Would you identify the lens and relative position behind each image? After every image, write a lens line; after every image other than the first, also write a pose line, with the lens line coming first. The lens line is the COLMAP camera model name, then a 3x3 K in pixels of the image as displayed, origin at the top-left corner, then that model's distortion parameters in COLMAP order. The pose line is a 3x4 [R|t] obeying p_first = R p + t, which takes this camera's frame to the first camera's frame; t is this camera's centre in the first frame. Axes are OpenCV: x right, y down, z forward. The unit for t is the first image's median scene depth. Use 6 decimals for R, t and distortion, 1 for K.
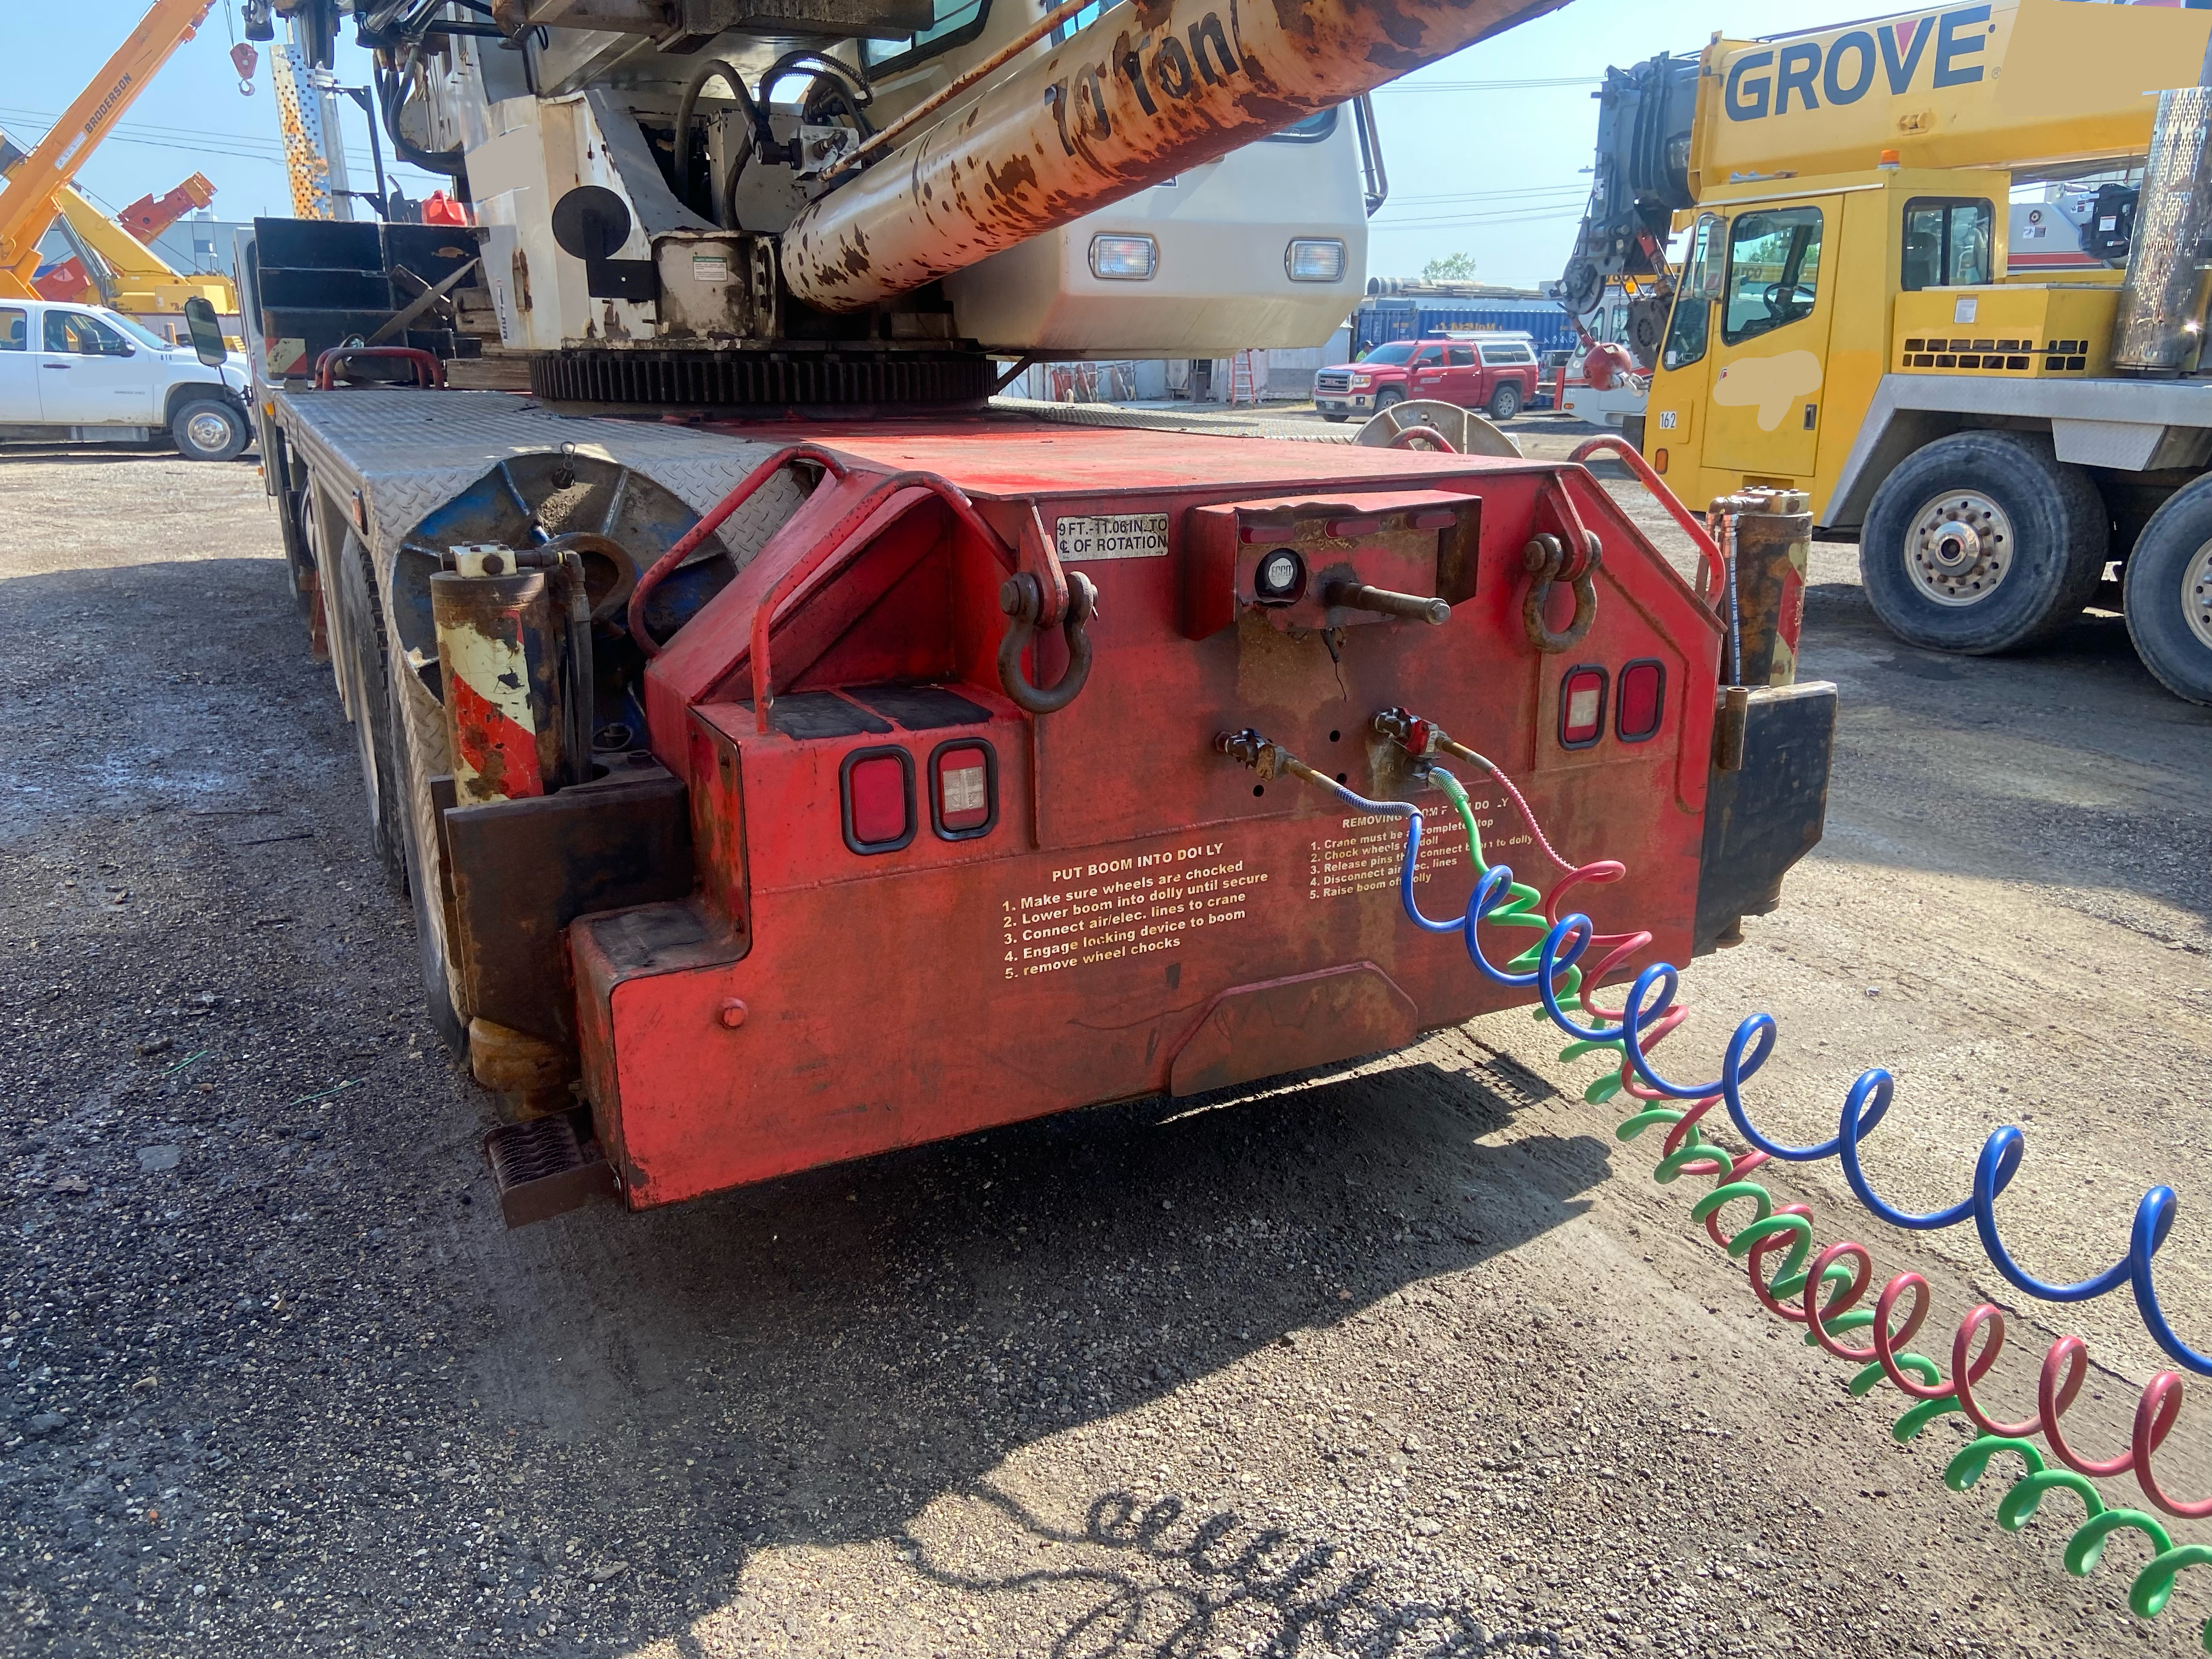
lens RADIAL K [[1685.8, 0, 1128.9], [0, 1685.8, 813.4], [0, 0, 1]] dist [0.115813, -0.143435]
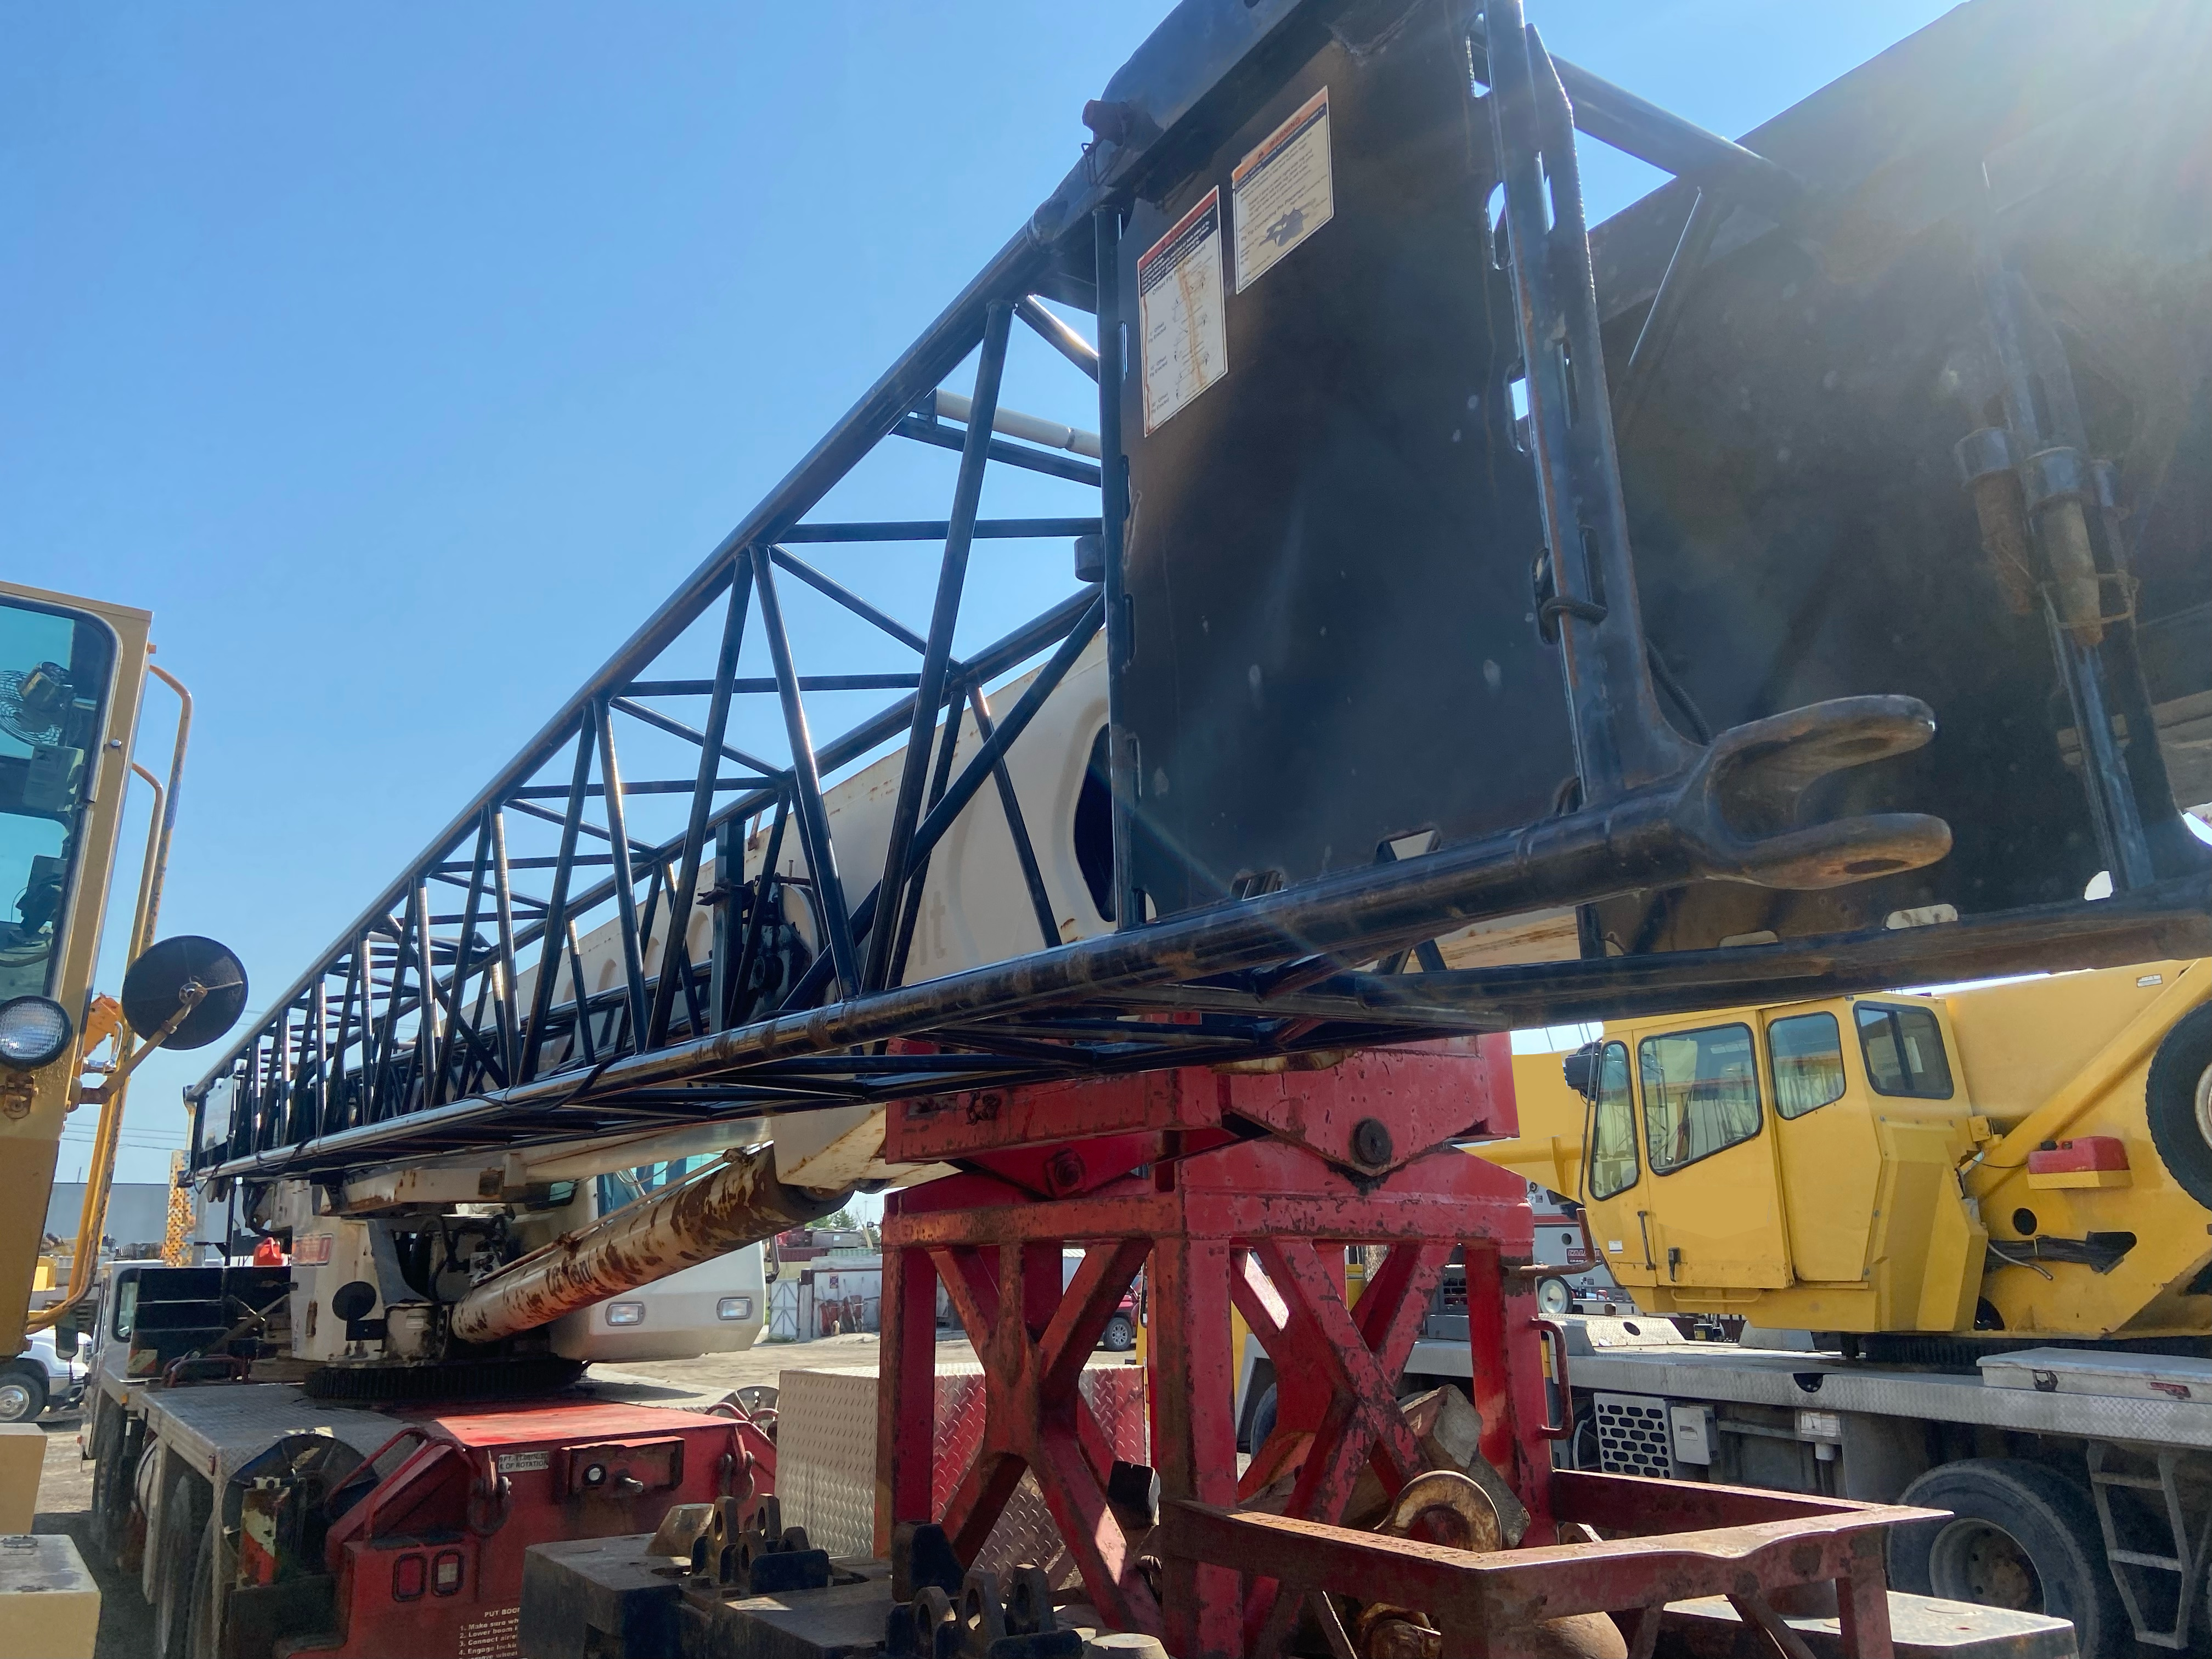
lens RADIAL K [[1685.8, 0, 1086.5], [0, 1685.8, 808.0], [0, 0, 1]] dist [0.115813, -0.143435]
pose [[0.996577, -0.000012, 0.082665, 0.336252], [0.041753, 0.863141, -0.503233, 0.176540], [-0.071346, 0.504963, 0.860188, -0.968844]]
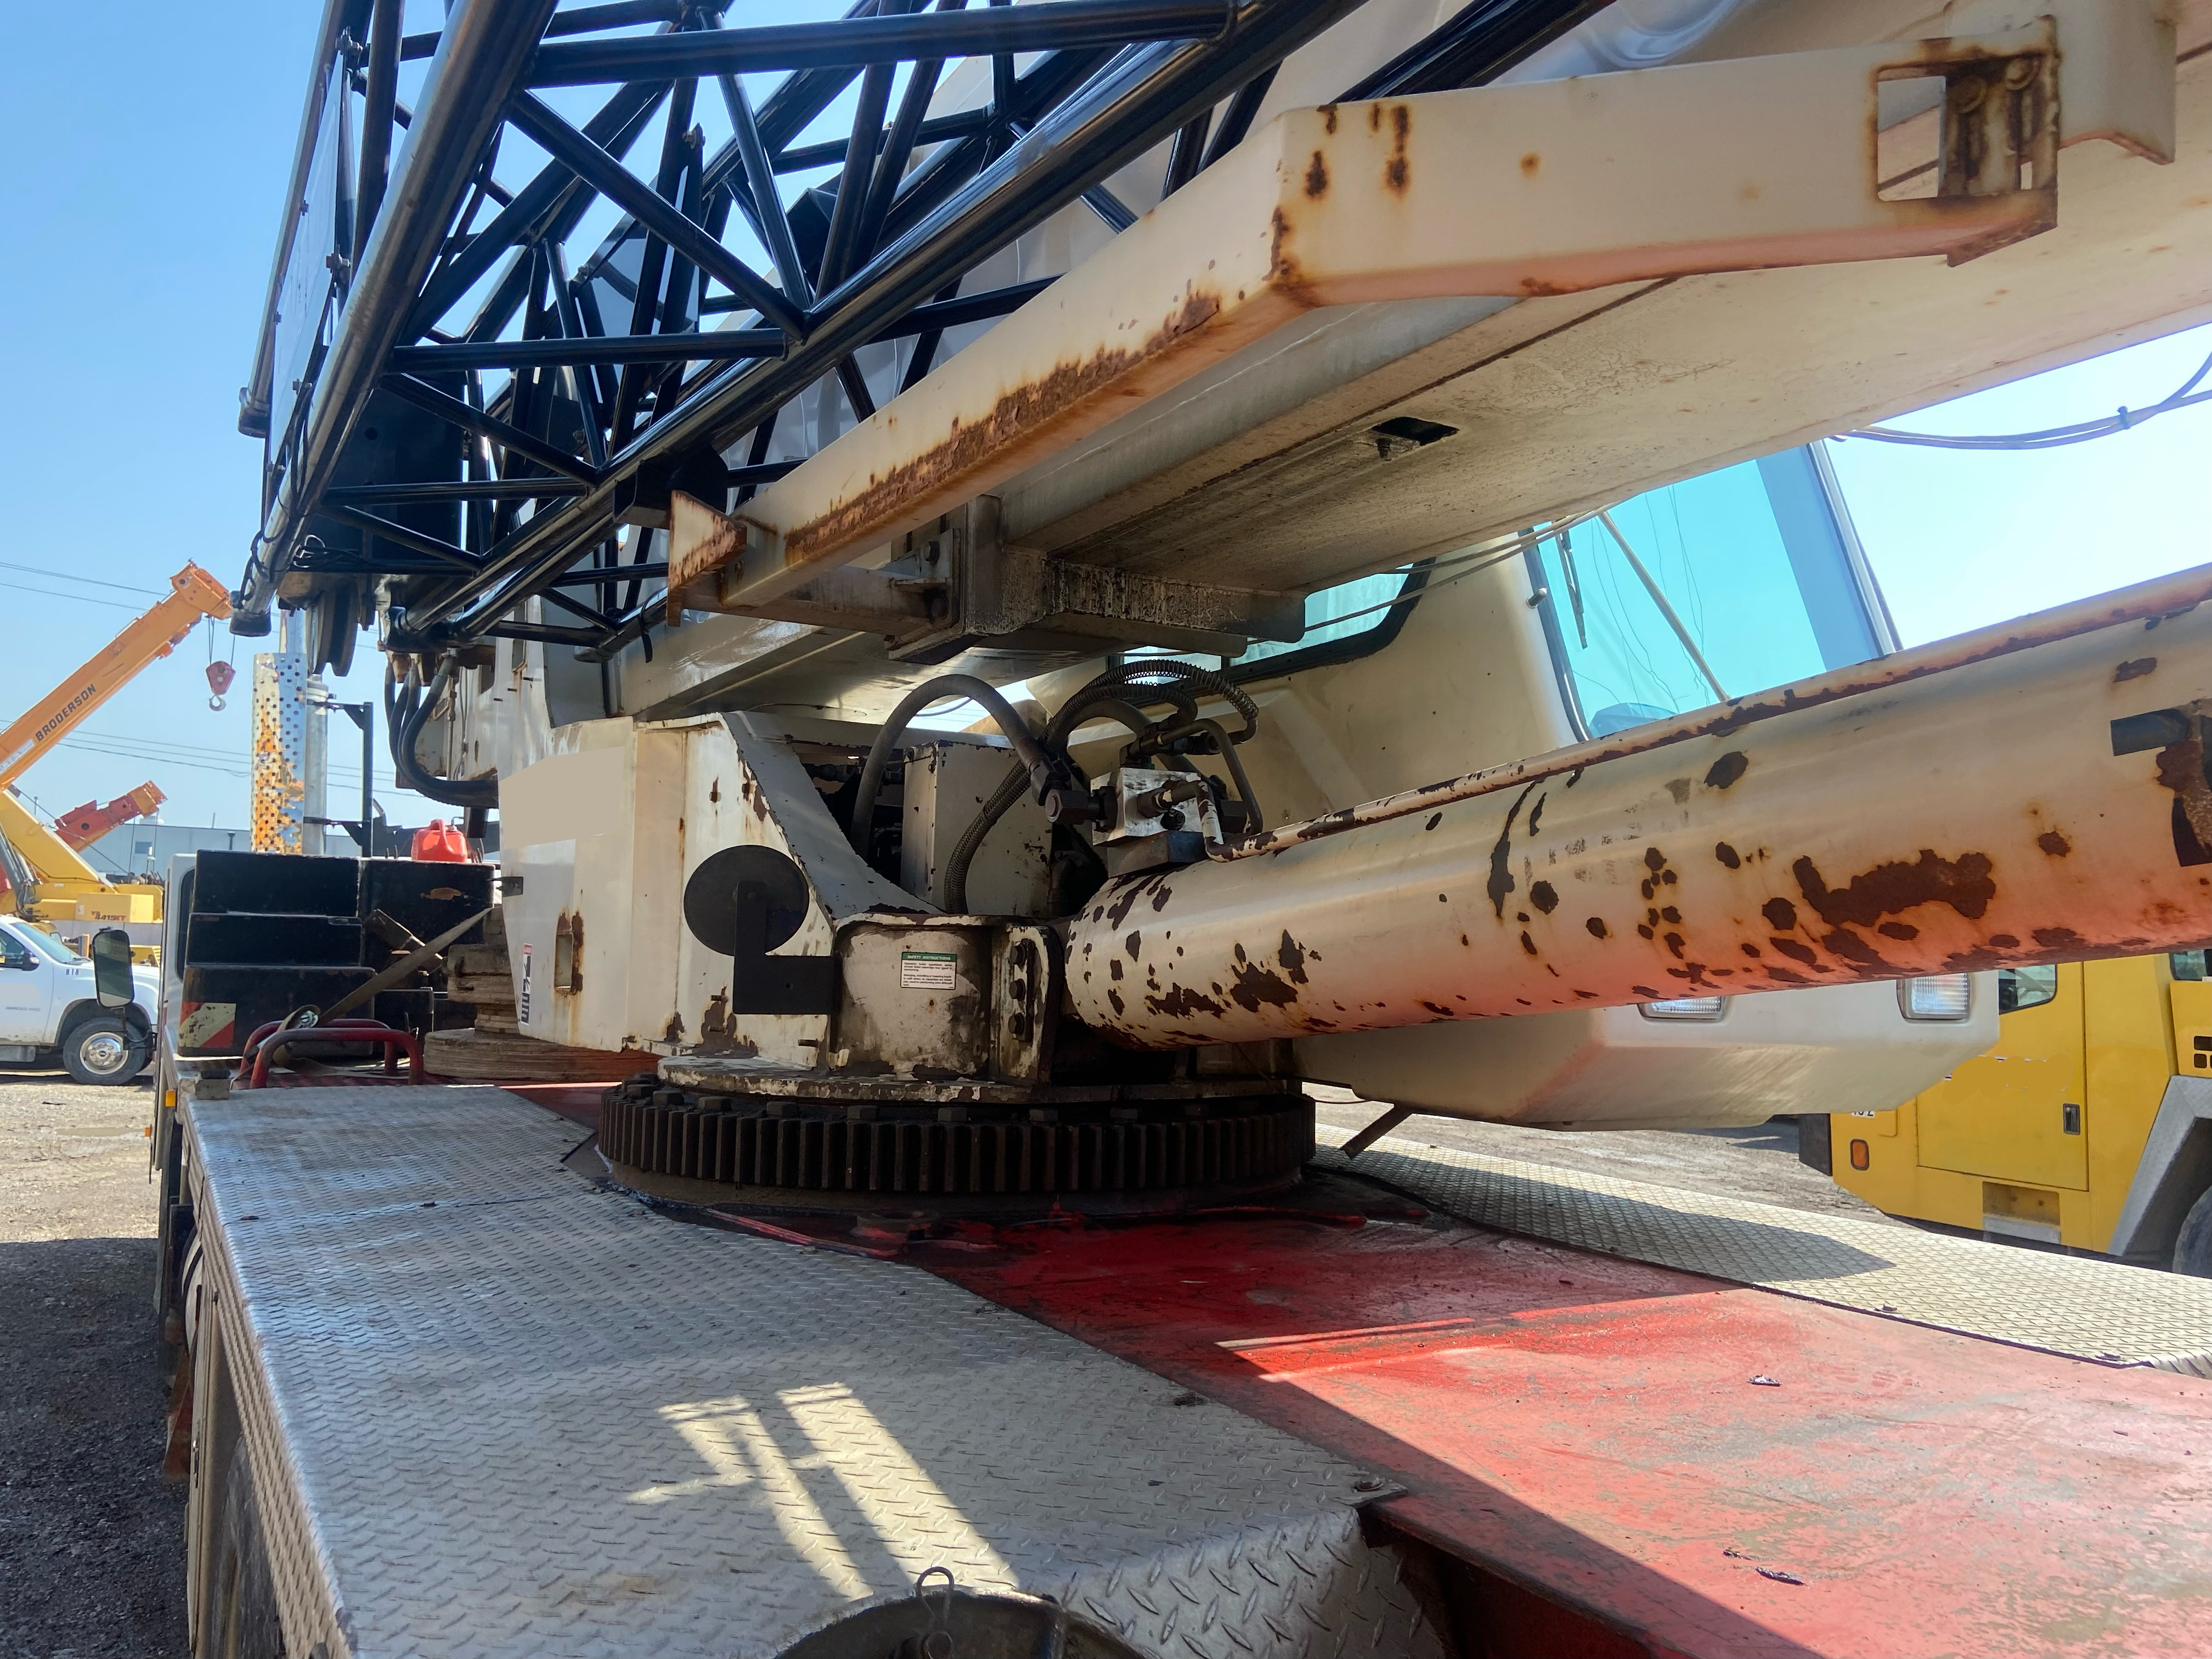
lens RADIAL K [[1685.8, 0, 1133.2], [0, 1685.8, 850.2], [0, 0, 1]] dist [0.115813, -0.143435]
pose [[0.998450, 0.026959, 0.048693, -0.201868], [-0.009741, 0.945999, -0.324024, -0.159997], [-0.054799, 0.323048, 0.944795, 0.395031]]
